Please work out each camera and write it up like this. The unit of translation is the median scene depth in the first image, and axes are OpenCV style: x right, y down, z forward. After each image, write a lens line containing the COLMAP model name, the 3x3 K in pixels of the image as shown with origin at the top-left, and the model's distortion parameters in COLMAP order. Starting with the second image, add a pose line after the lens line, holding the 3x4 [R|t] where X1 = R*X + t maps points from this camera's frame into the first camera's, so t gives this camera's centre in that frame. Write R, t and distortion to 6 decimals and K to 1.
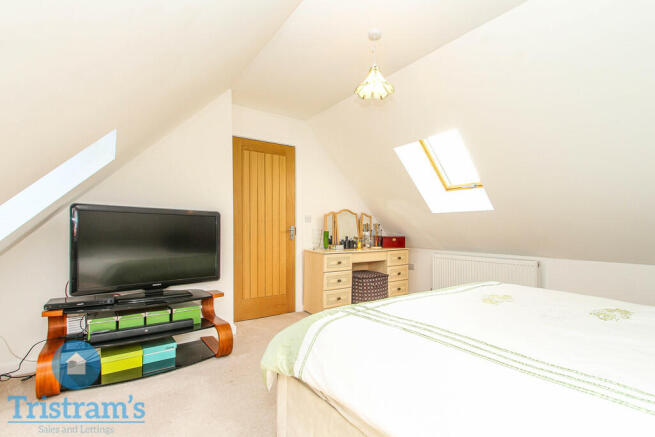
lens RADIAL K [[314.8, 0, 327.5], [0, 314.8, 232.0], [0, 0, 1]] dist [0.000565, 0.000017]
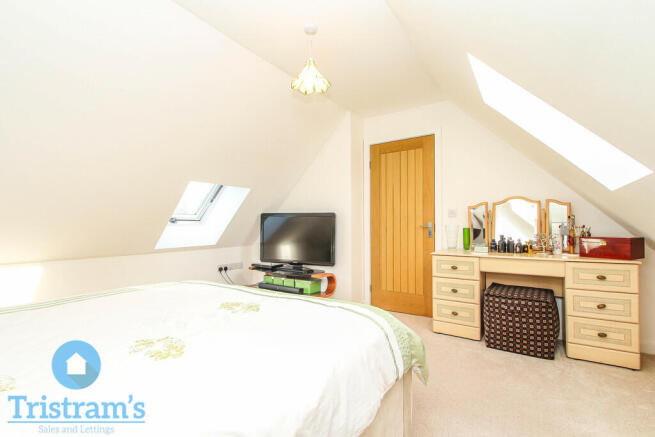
lens RADIAL K [[301.7, 0, 324.7], [0, 301.7, 226.2], [0, 0, 1]] dist [0.001288, -0.000035]
pose [[0.352684, -0.002314, -0.935740, 0.617557], [-0.001007, 0.999995, -0.002853, -0.004645], [0.935742, 0.001948, 0.352680, 0.418193]]
